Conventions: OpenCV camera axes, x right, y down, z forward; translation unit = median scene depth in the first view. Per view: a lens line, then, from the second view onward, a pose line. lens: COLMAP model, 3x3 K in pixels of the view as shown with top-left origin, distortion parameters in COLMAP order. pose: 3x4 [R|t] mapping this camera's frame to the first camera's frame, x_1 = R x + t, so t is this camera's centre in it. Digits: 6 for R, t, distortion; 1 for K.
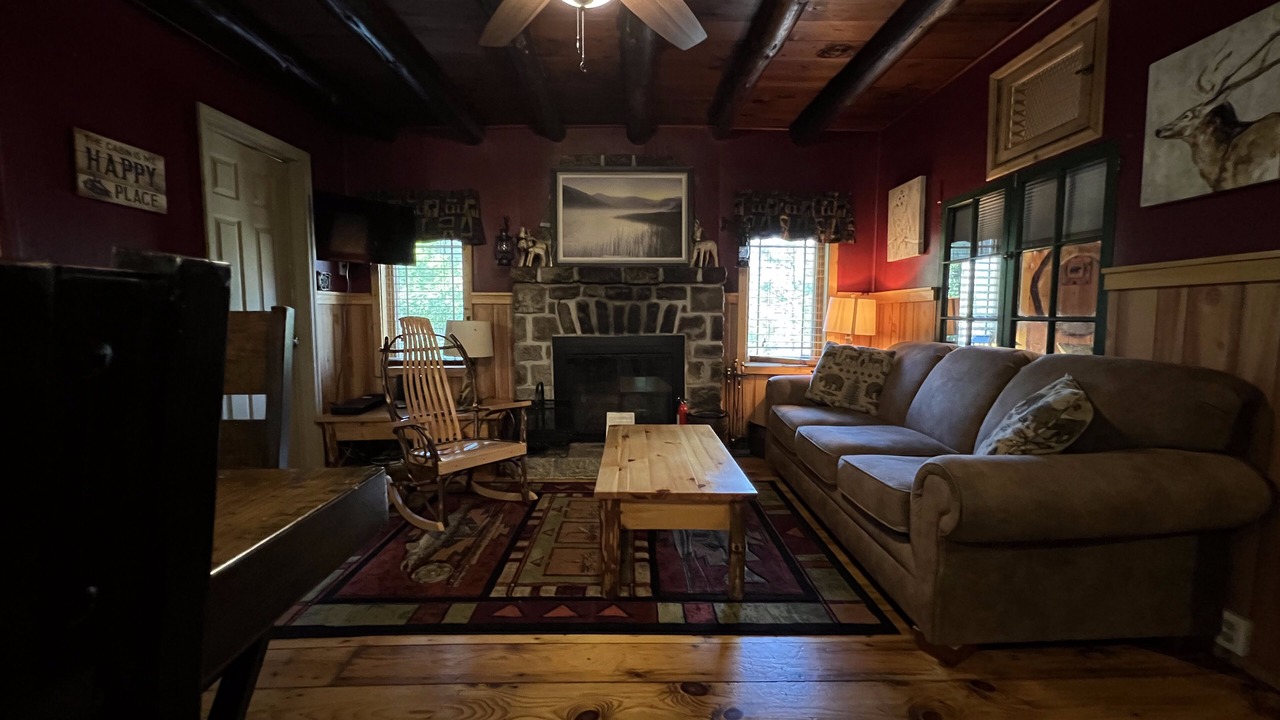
lens RADIAL K [[512.7, 0, 636.9], [0, 512.7, 357.5], [0, 0, 1]] dist [-0.002047, -0.000188]
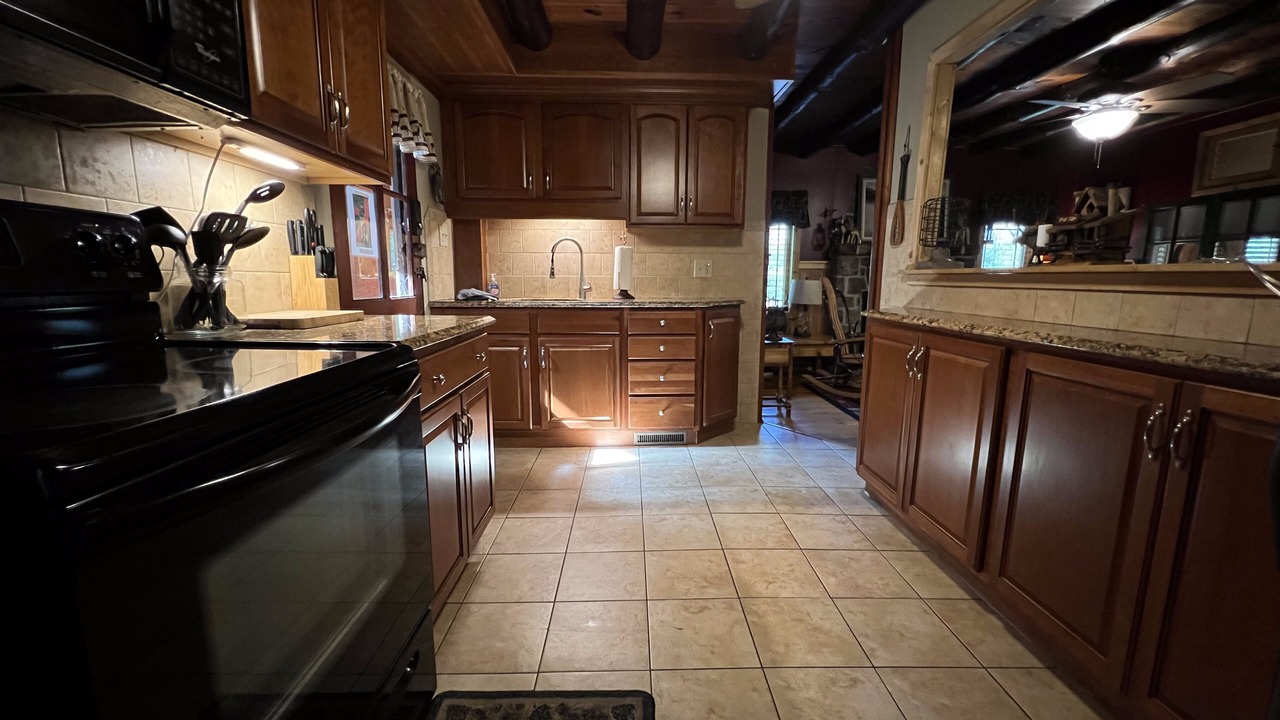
lens RADIAL K [[512.7, 0, 636.9], [0, 512.7, 357.5], [0, 0, 1]] dist [-0.002047, -0.000188]
pose [[0.999982, 0.001092, 0.005828, -0.988982], [-0.001525, 0.997192, 0.074872, 0.050146], [-0.005730, -0.074880, 0.997176, -0.605459]]
